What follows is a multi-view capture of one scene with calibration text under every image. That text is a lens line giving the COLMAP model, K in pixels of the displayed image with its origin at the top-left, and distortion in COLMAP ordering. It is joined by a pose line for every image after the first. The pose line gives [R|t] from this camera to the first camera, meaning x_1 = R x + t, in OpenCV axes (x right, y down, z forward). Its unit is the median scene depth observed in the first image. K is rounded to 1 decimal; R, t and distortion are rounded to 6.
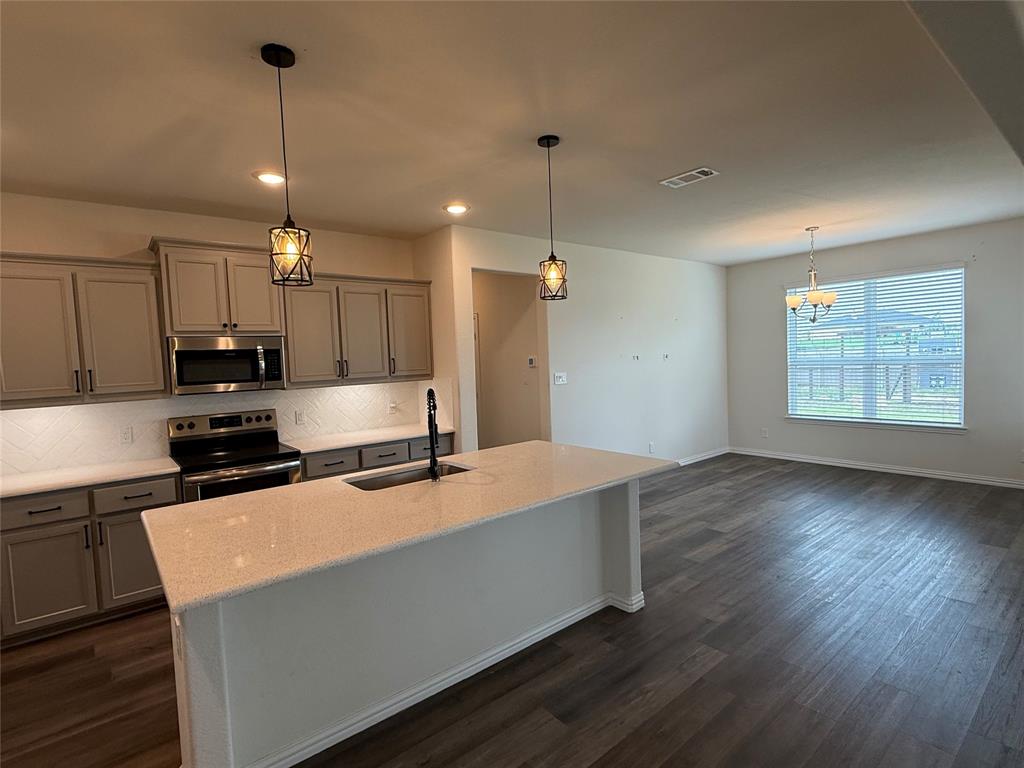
lens RADIAL K [[511.7, 0, 512.0], [0, 511.7, 384.0], [0, 0, 1]] dist [0.000308, -0.000074]
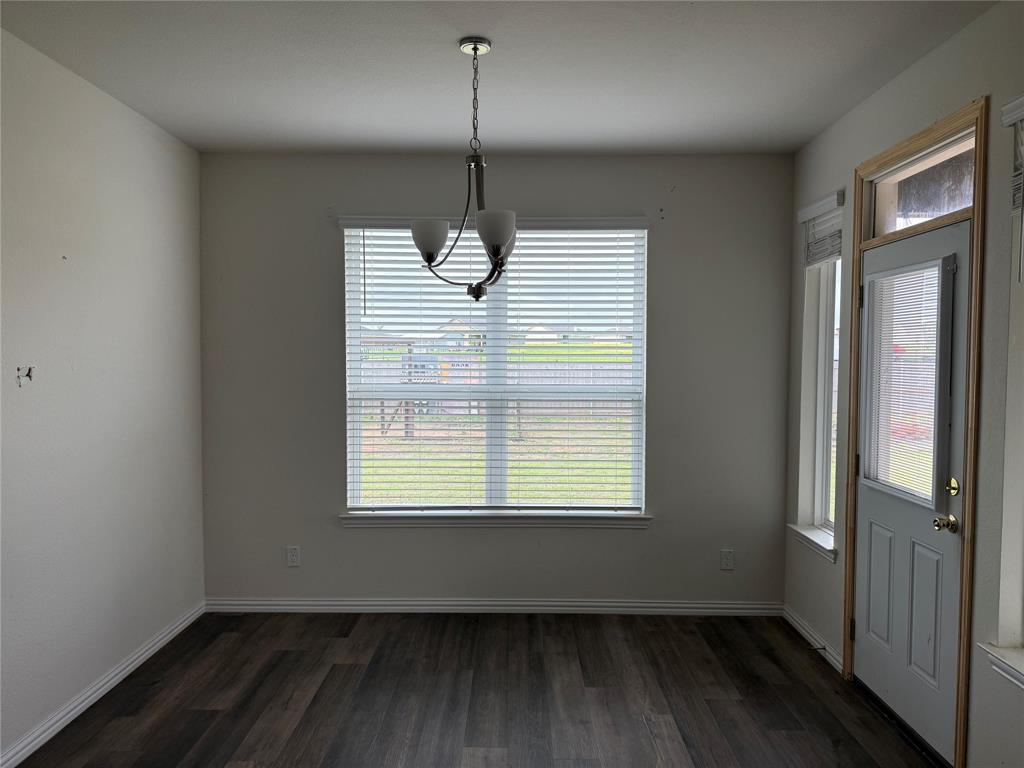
lens RADIAL K [[723.3, 0, 512.0], [0, 723.3, 384.0], [0, 0, 1]] dist [0.032818, 0.000209]
pose [[0.637521, 0.013573, 0.770313, 0.166723], [0.008551, 0.999659, -0.024692, -0.036802], [-0.770385, 0.022329, 0.637187, 0.557524]]
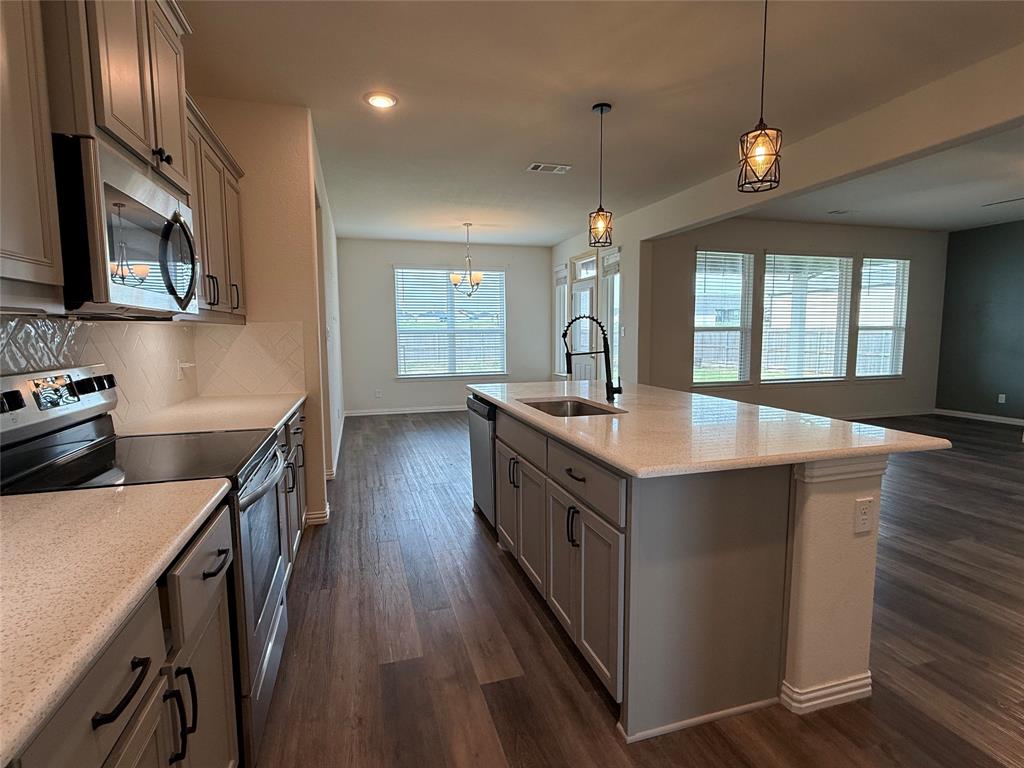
lens RADIAL K [[511.7, 0, 512.0], [0, 511.7, 384.0], [0, 0, 1]] dist [0.000308, -0.000074]
pose [[0.380046, -0.055064, 0.923327, -0.515900], [0.037403, 0.998325, 0.044141, 0.042653], [-0.924211, 0.017760, 0.381469, 0.351006]]
